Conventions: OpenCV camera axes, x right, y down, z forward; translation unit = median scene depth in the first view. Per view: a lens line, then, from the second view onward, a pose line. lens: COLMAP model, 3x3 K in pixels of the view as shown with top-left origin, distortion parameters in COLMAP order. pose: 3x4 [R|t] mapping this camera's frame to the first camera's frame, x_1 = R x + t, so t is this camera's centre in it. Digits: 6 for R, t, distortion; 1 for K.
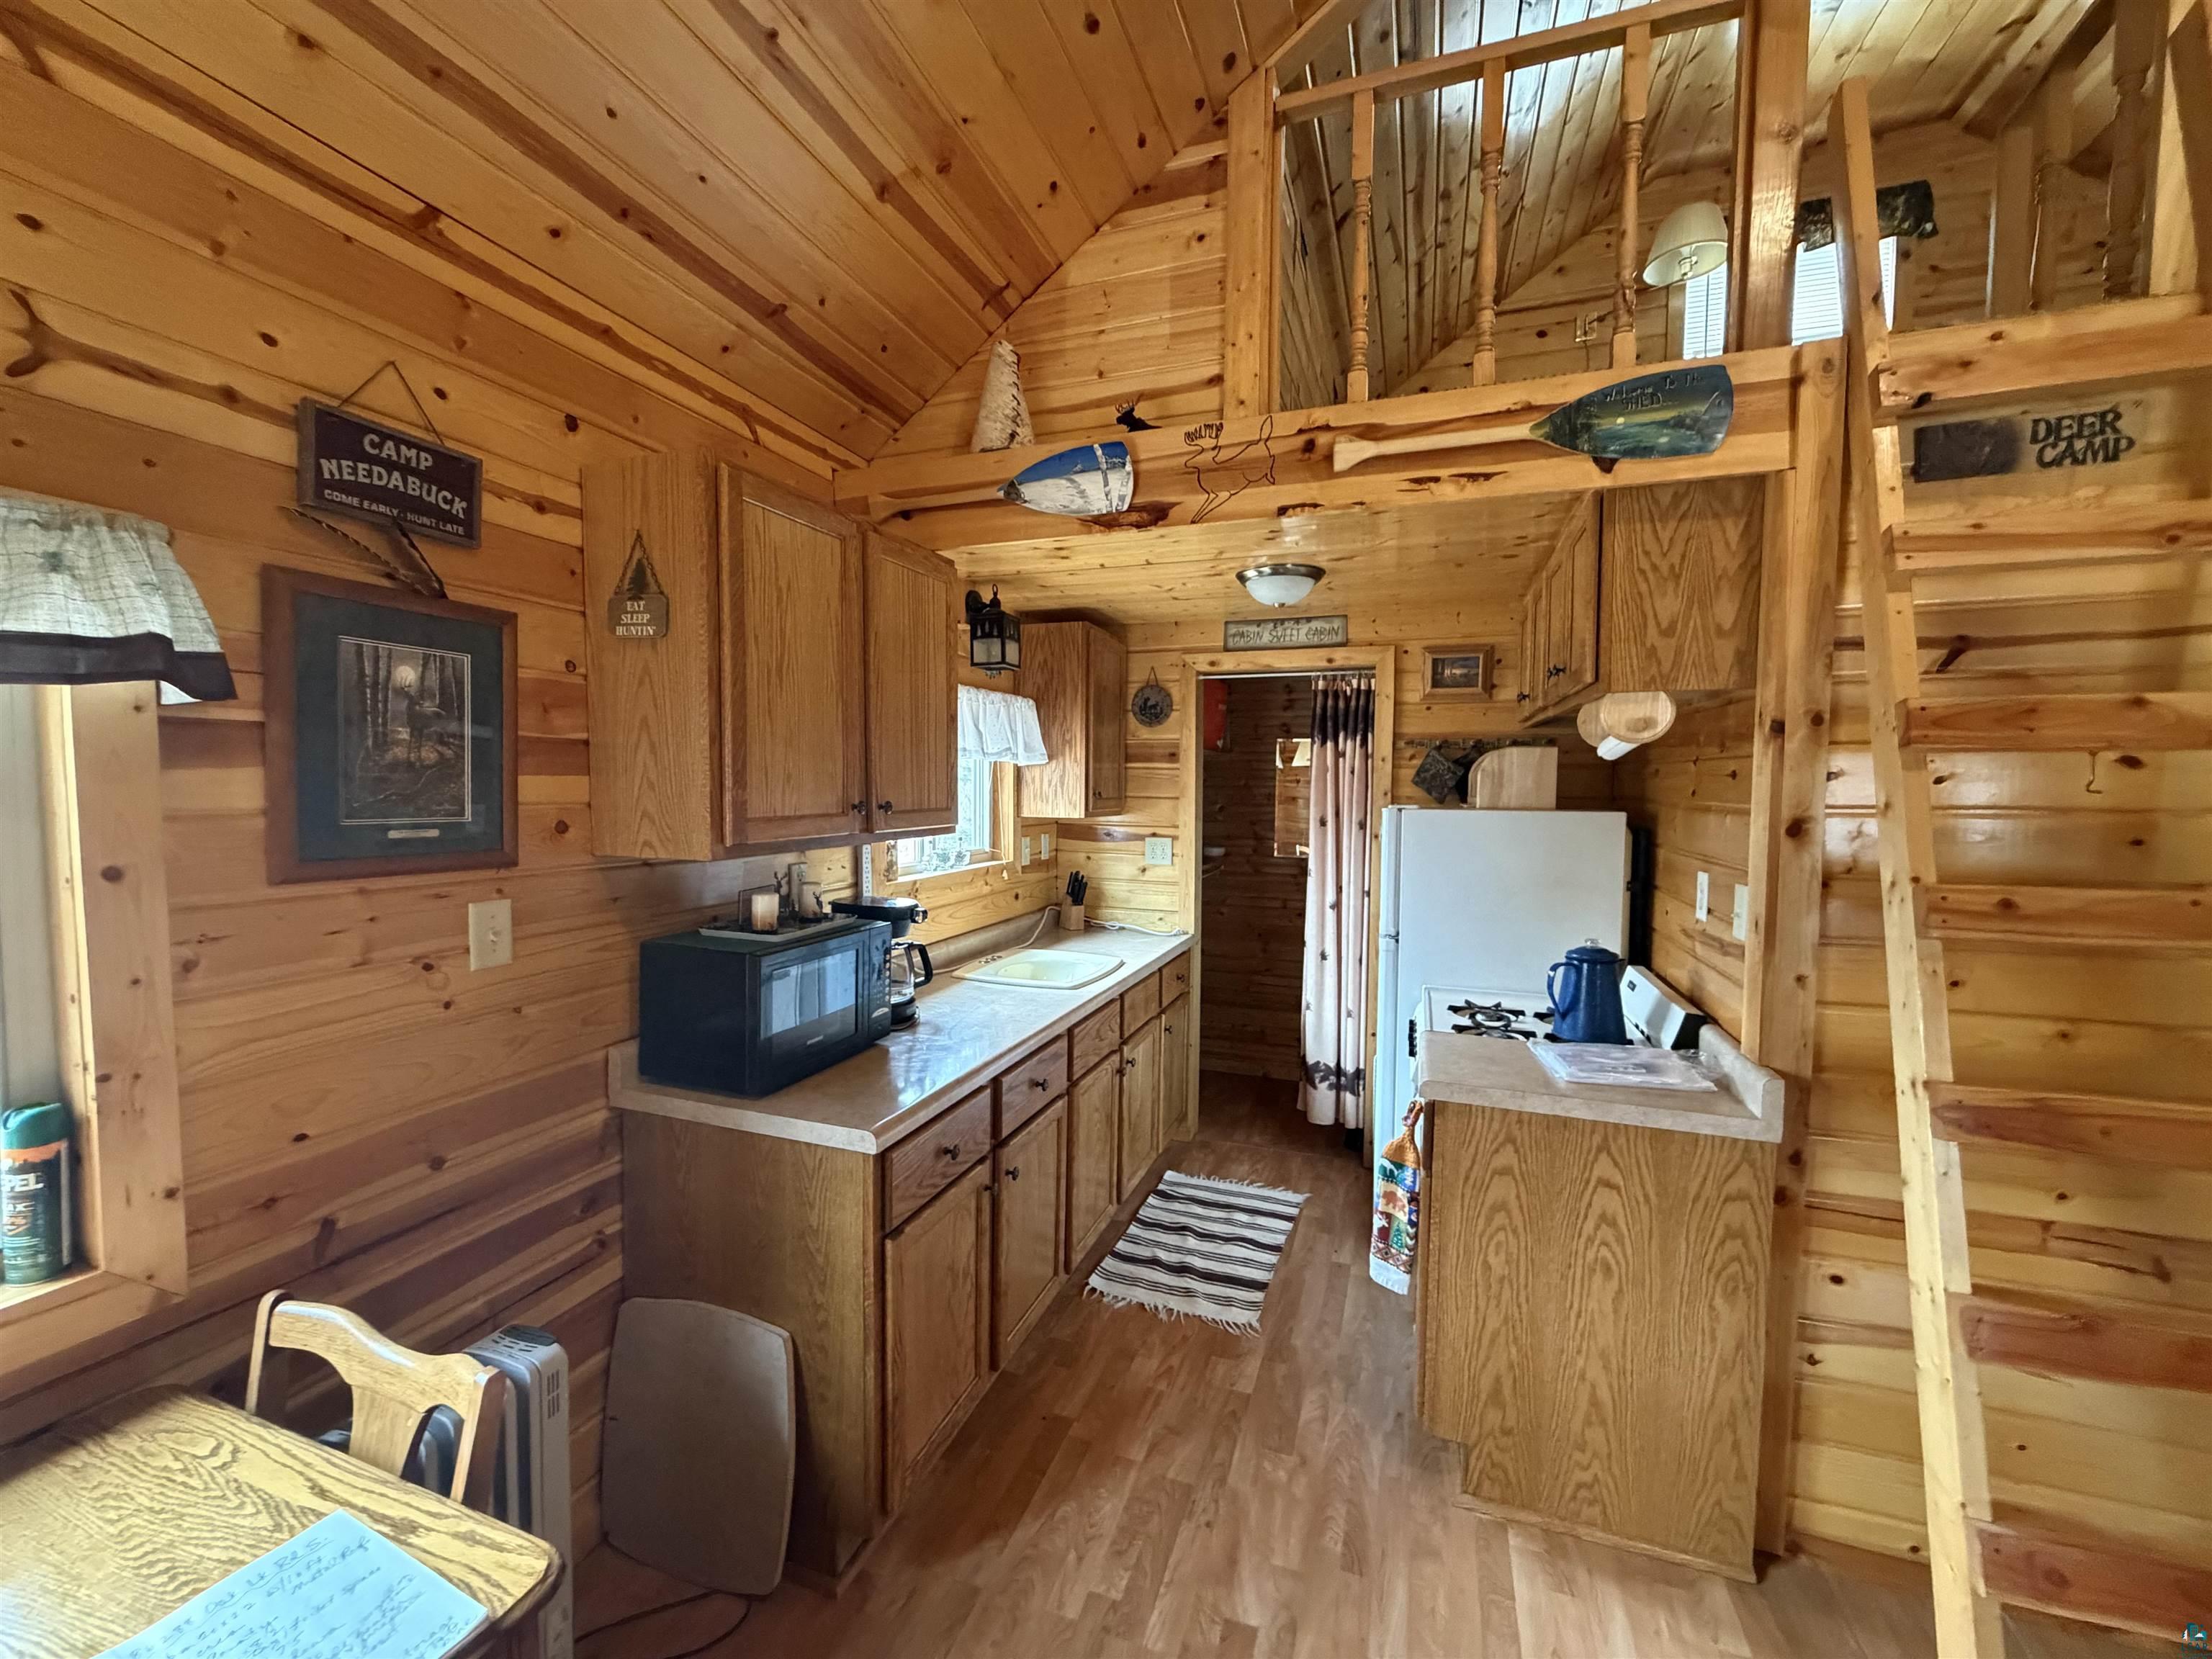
lens RADIAL K [[878.8, 0, 1093.9], [0, 878.8, 838.2], [0, 0, 1]] dist [-0.012724, 0.000222]
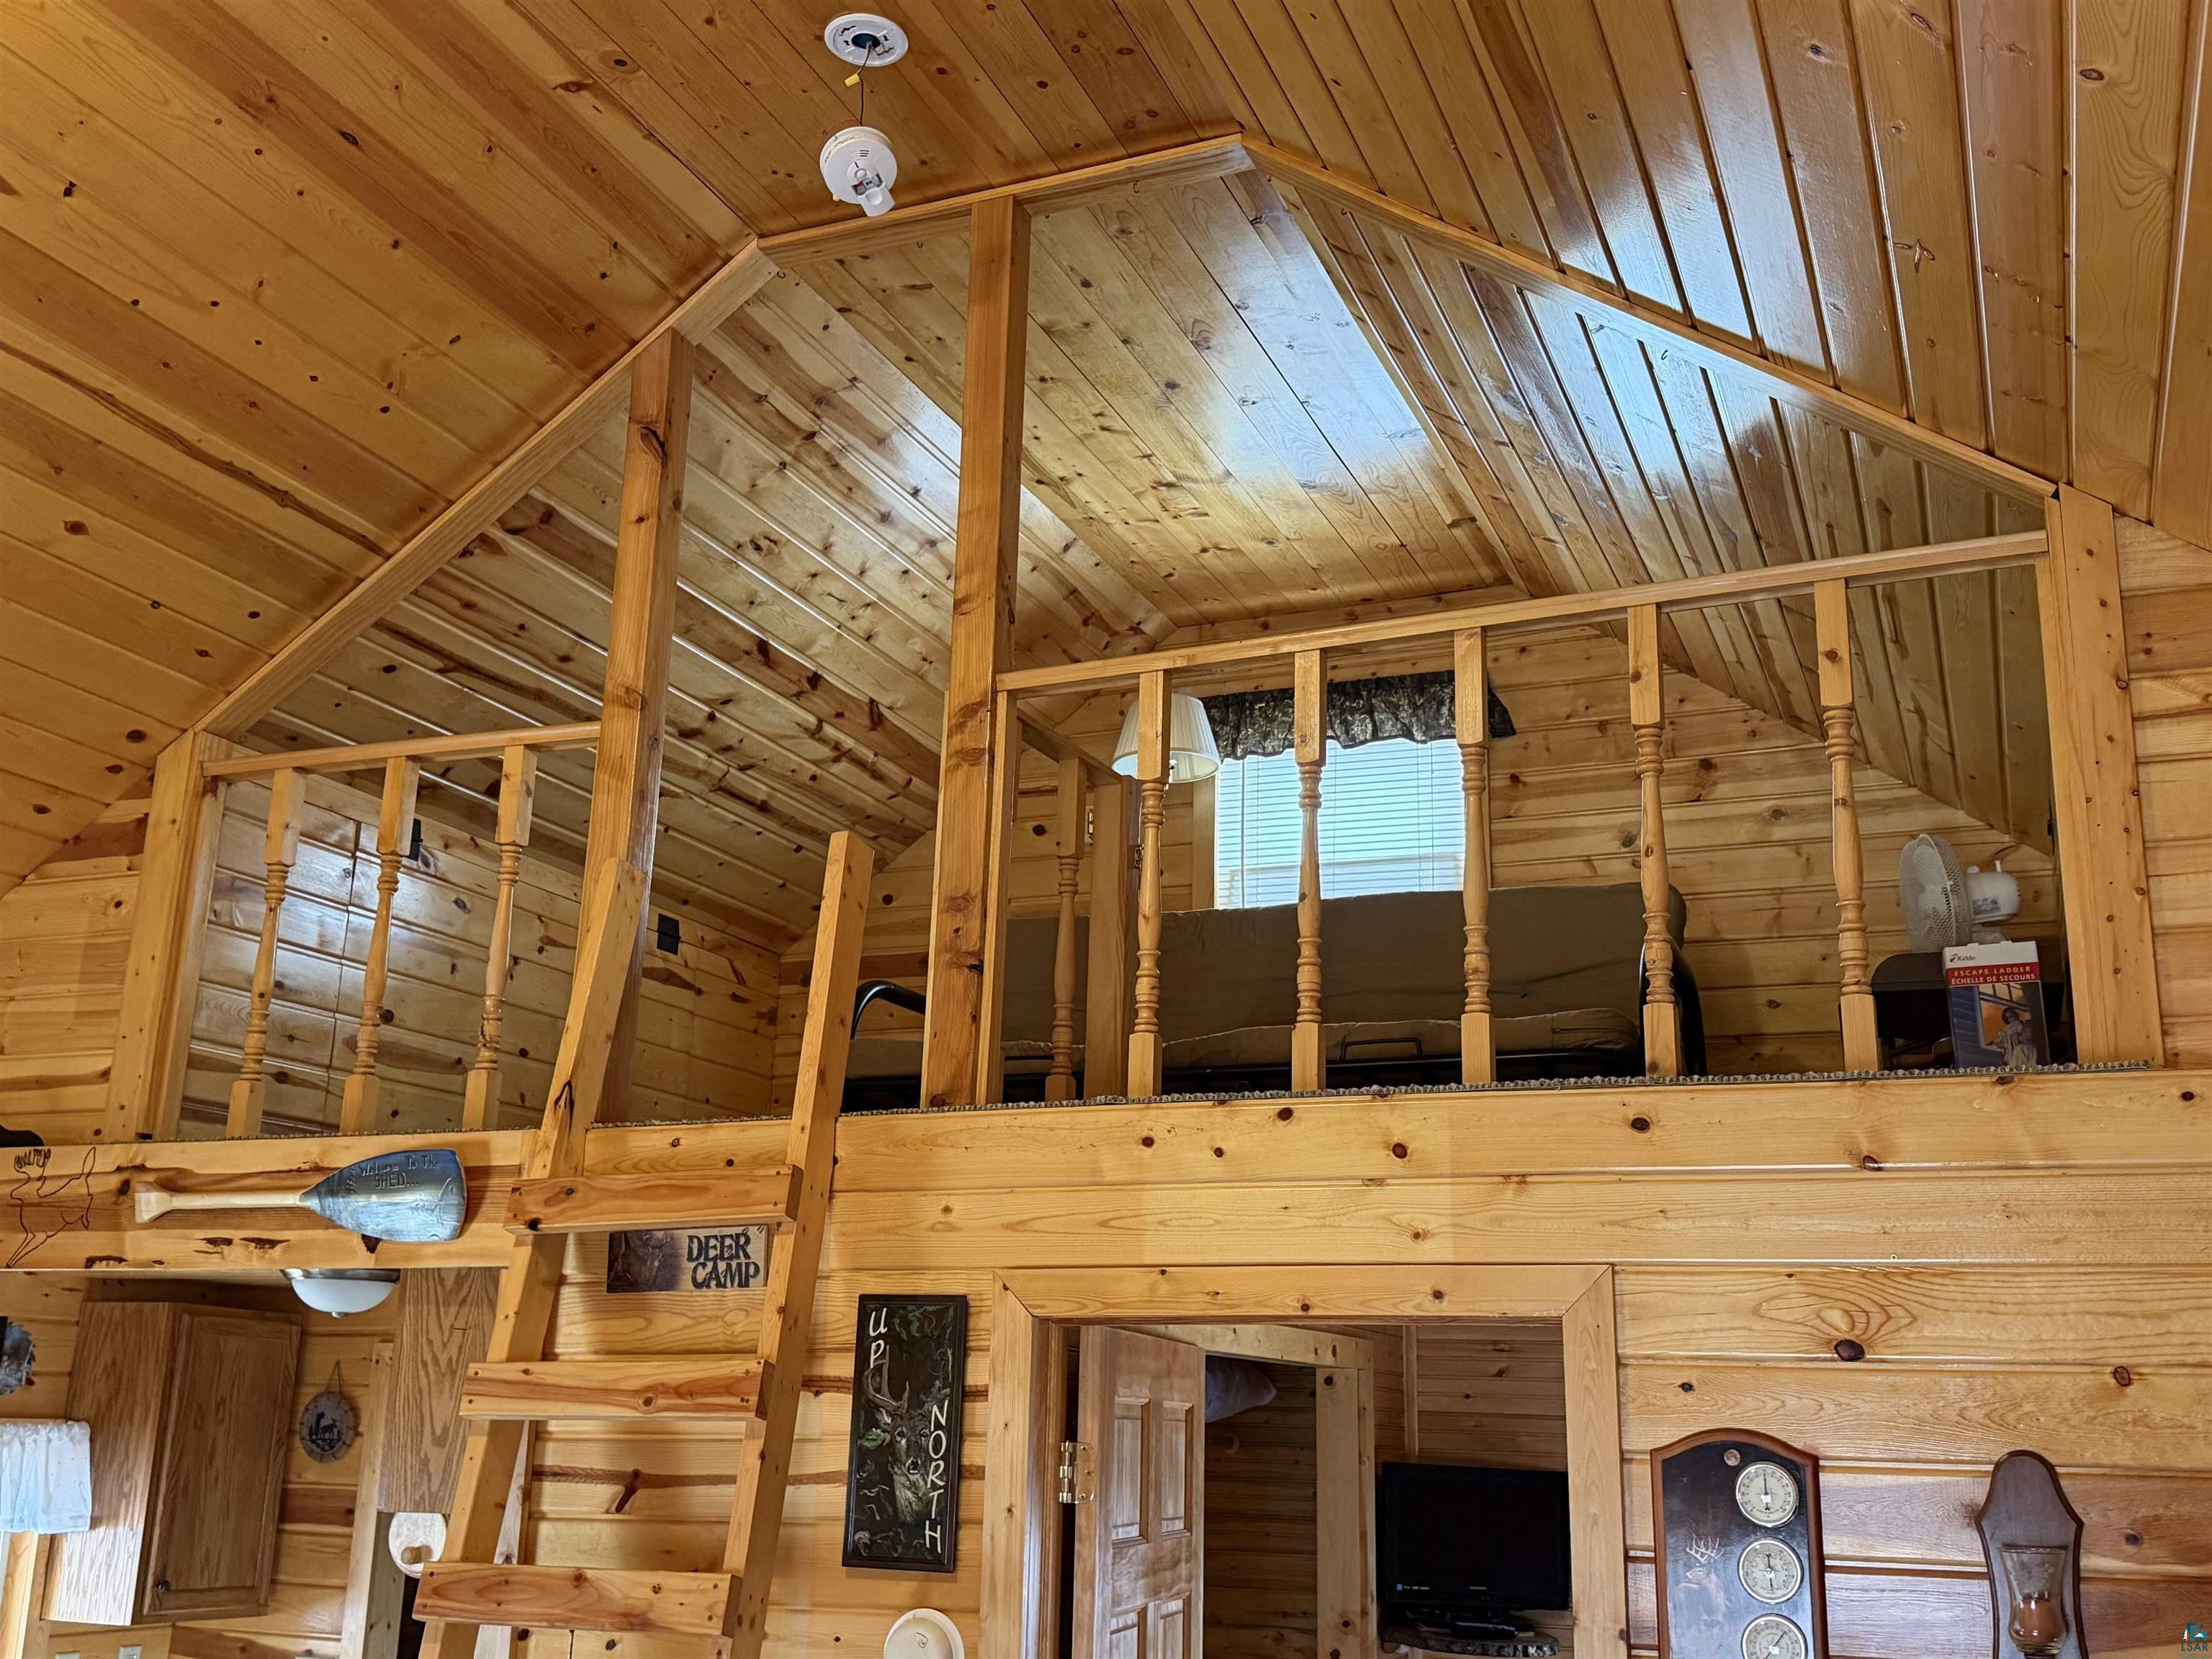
lens RADIAL K [[2173.2, 0, 1112.5], [0, 2173.2, 815.2], [0, 0, 1]] dist [0.018237, 0.000000]
pose [[0.999525, 0.005587, -0.030310, 1.258536], [-0.015330, 0.943275, -0.331659, -0.109253], [0.026738, 0.331966, 0.942912, -1.060353]]
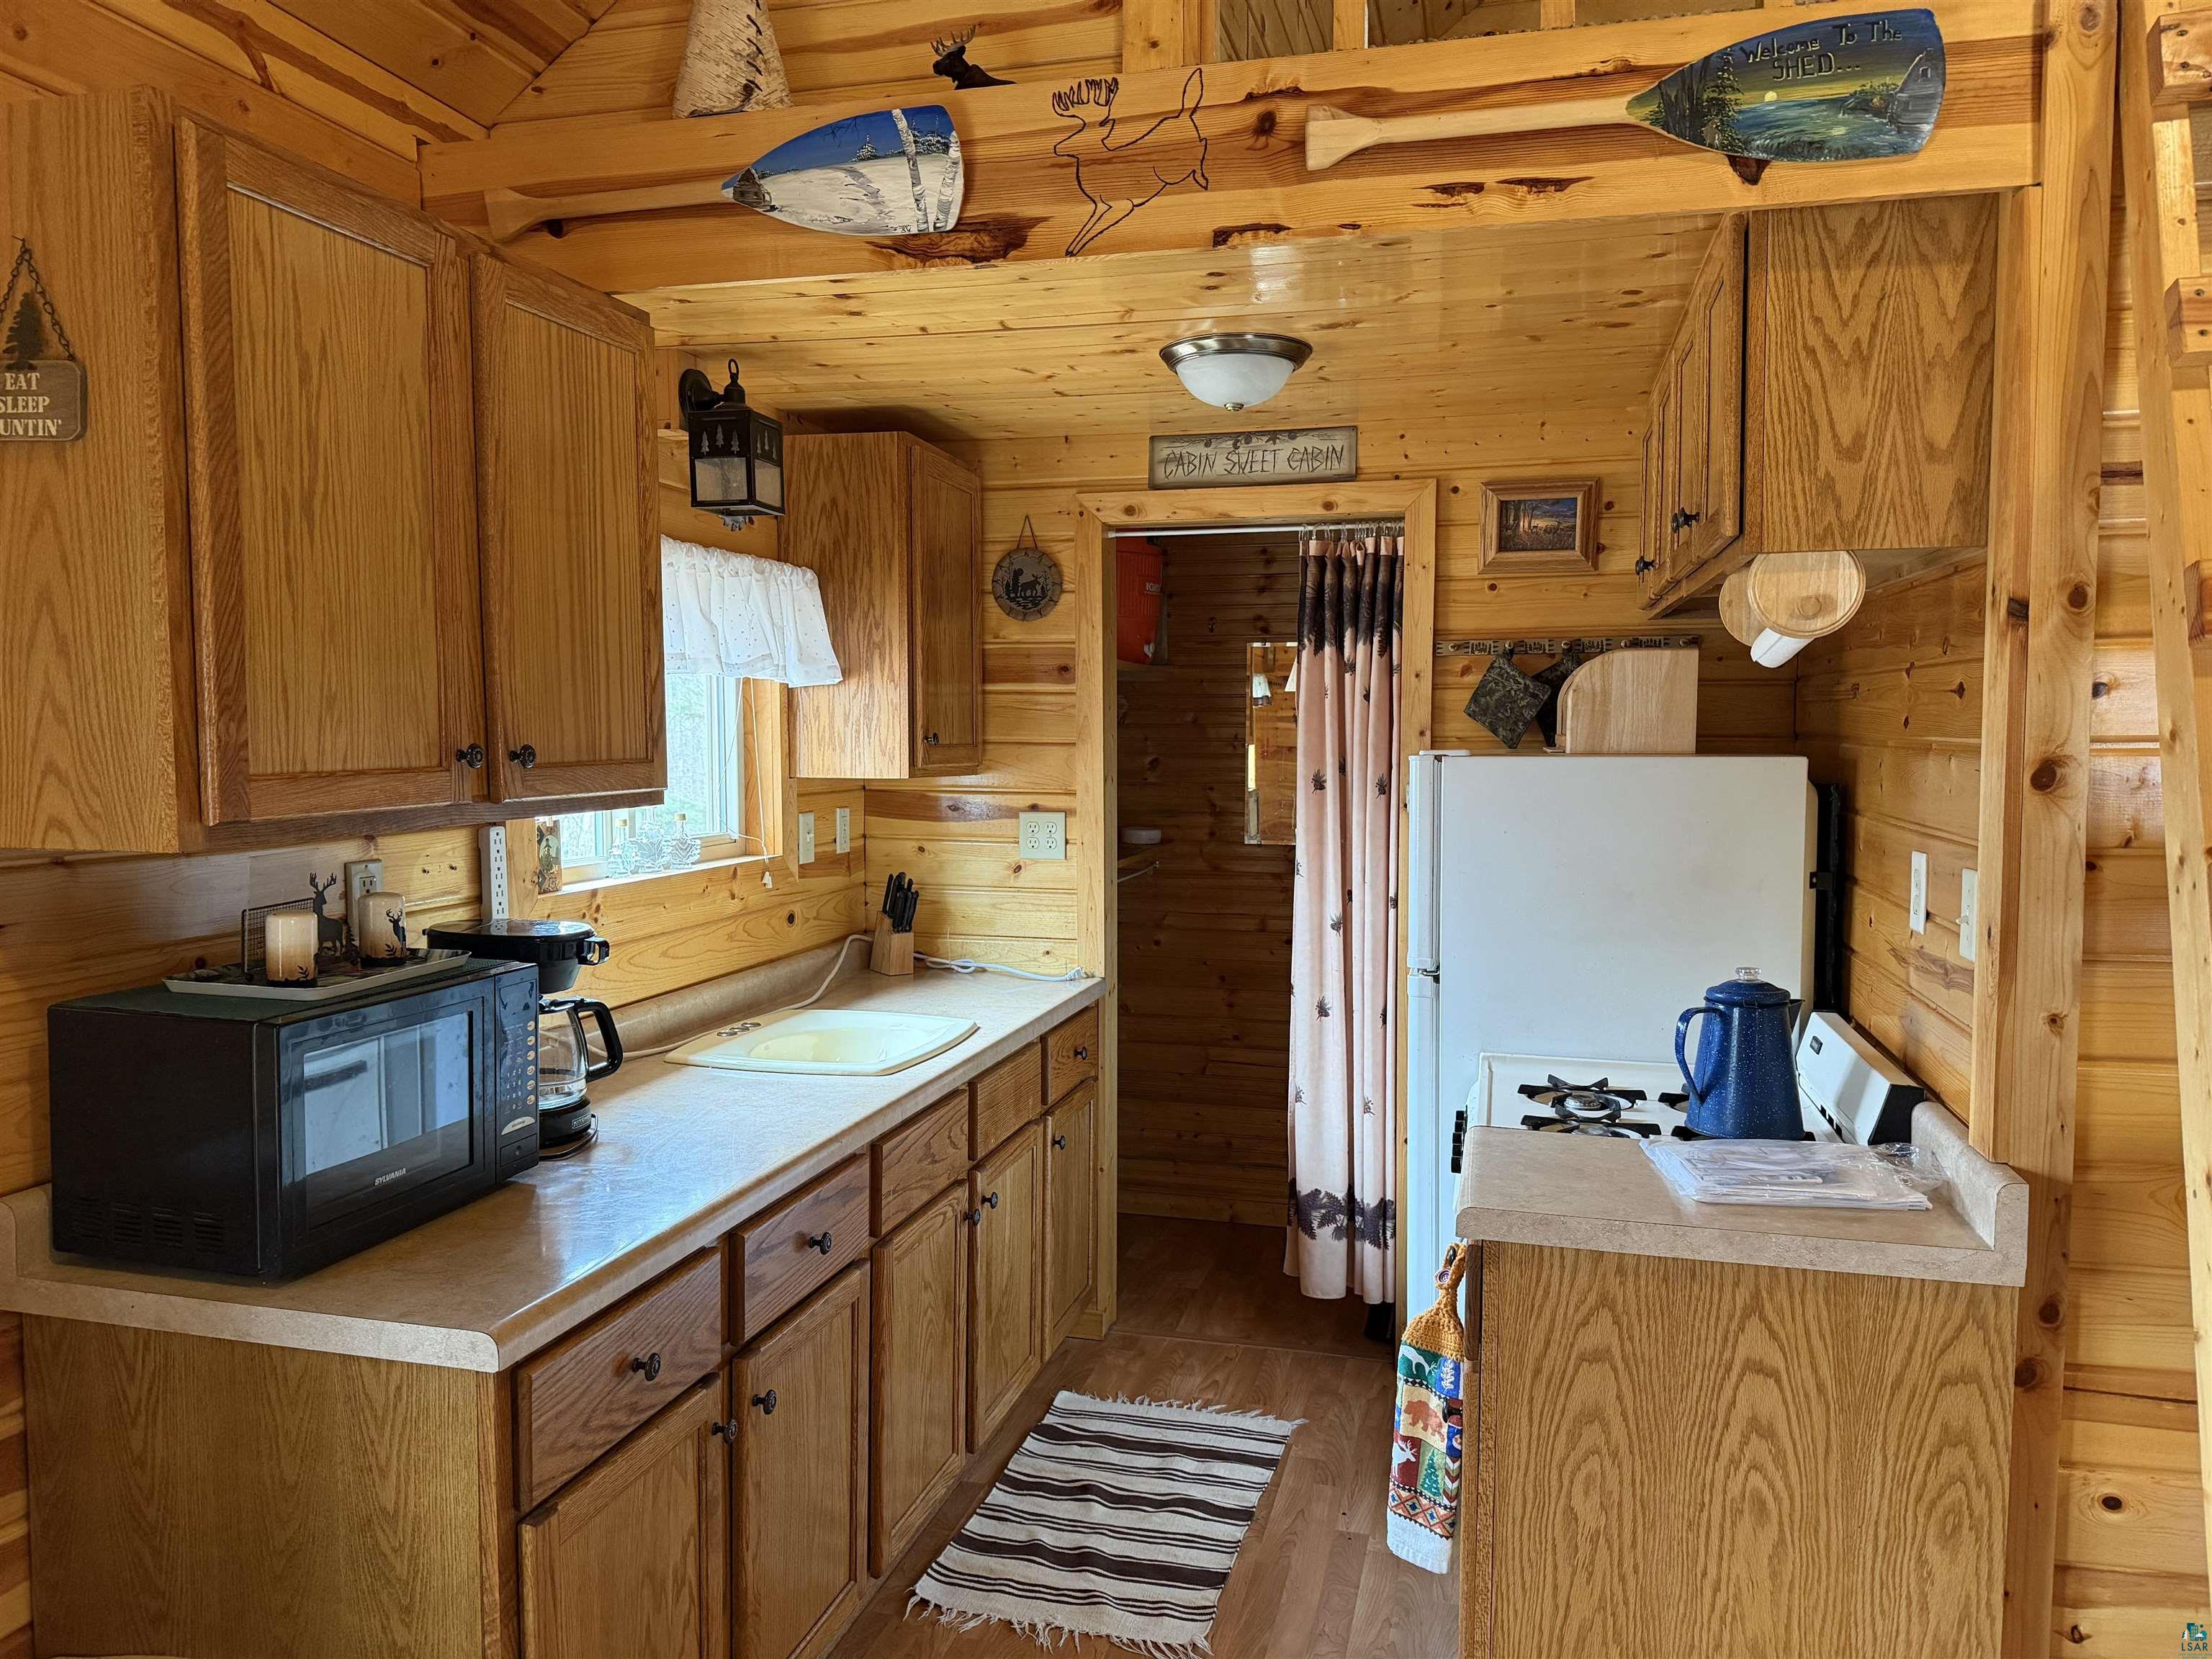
lens RADIAL K [[1544.3, 0, 1118.5], [0, 1544.3, 844.8], [0, 0, 1]] dist [0.015399, -0.033024]
pose [[0.994666, -0.013684, 0.102240, 0.038707], [0.012325, 0.999827, 0.013911, 0.012578], [-0.102413, -0.012576, 0.994663, -0.012185]]
